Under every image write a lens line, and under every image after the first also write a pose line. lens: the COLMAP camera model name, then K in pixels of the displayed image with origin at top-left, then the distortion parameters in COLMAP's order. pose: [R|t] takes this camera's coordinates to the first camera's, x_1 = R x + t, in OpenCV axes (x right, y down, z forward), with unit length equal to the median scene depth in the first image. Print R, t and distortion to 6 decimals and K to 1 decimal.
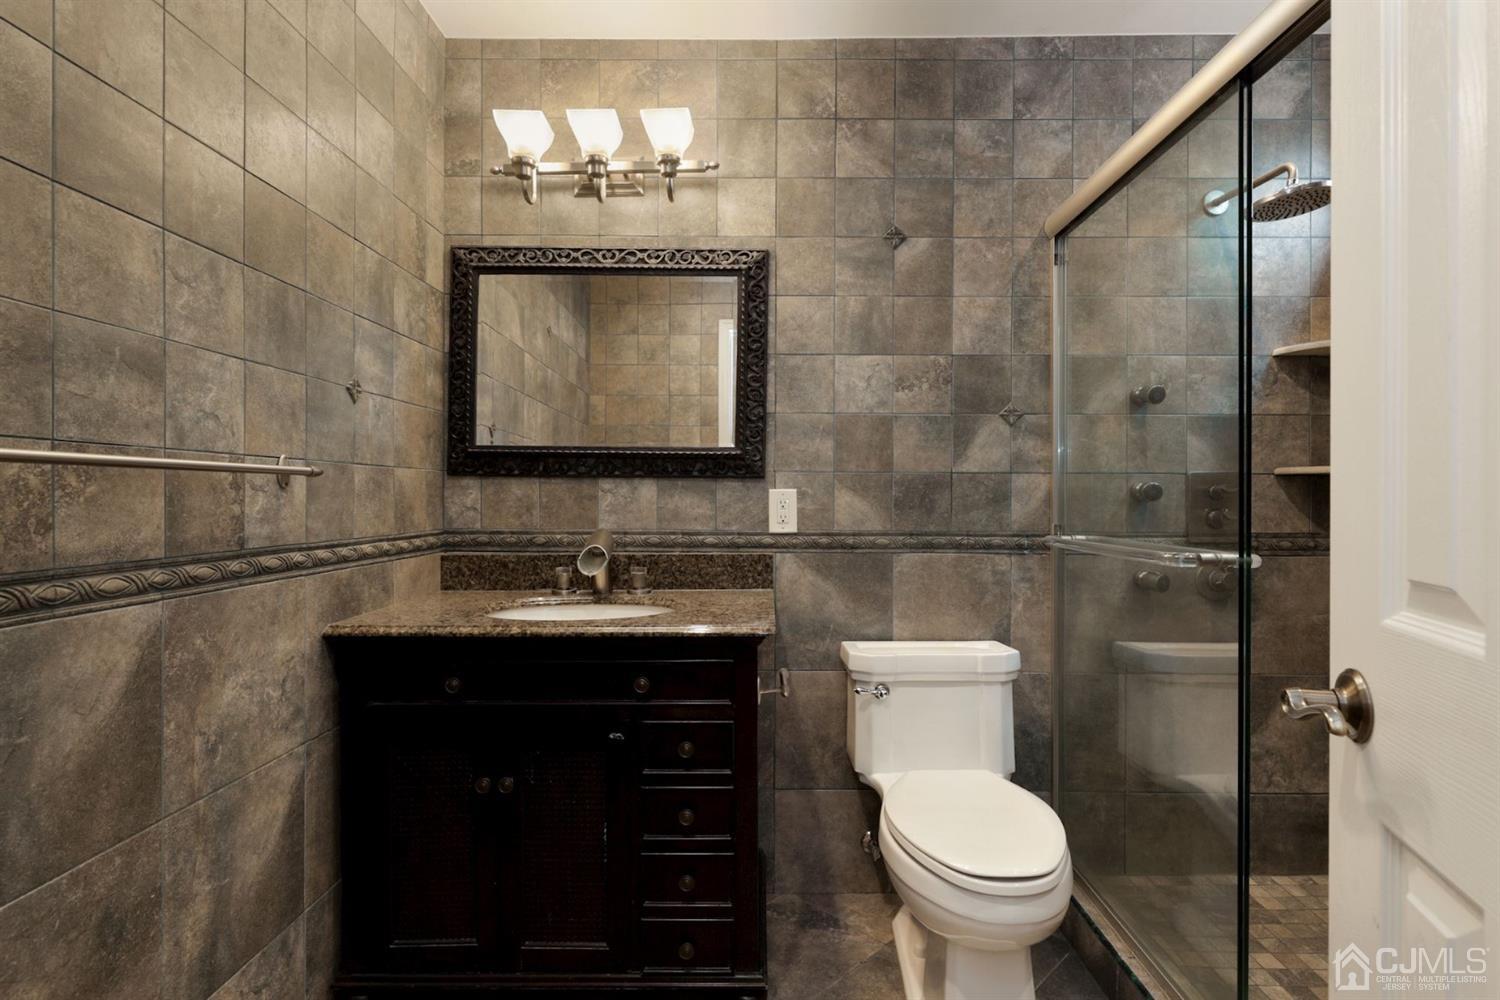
lens RADIAL K [[680.6, 0, 755.3], [0, 680.6, 497.3], [0, 0, 1]] dist [0.001508, -0.000274]
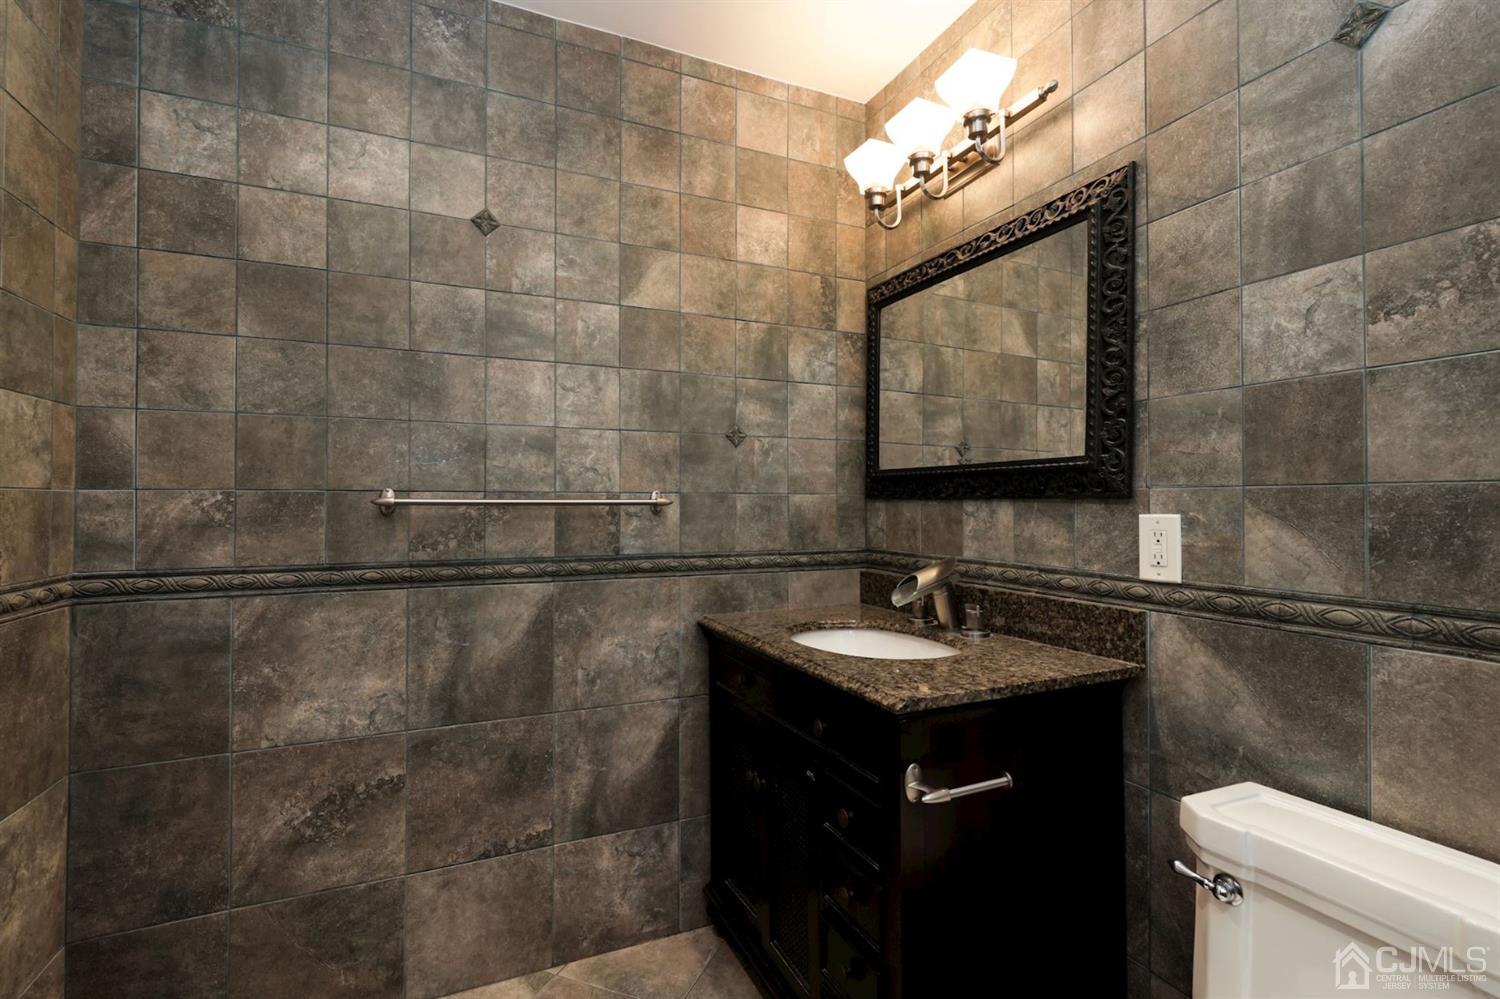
lens RADIAL K [[673.9, 0, 774.9], [0, 673.9, 497.2], [0, 0, 1]] dist [0.001152, -0.000314]
pose [[0.453941, -0.012571, -0.890943, 0.451895], [-0.001530, 0.999888, -0.014888, -0.018323], [0.891031, 0.008121, 0.453871, 0.380093]]
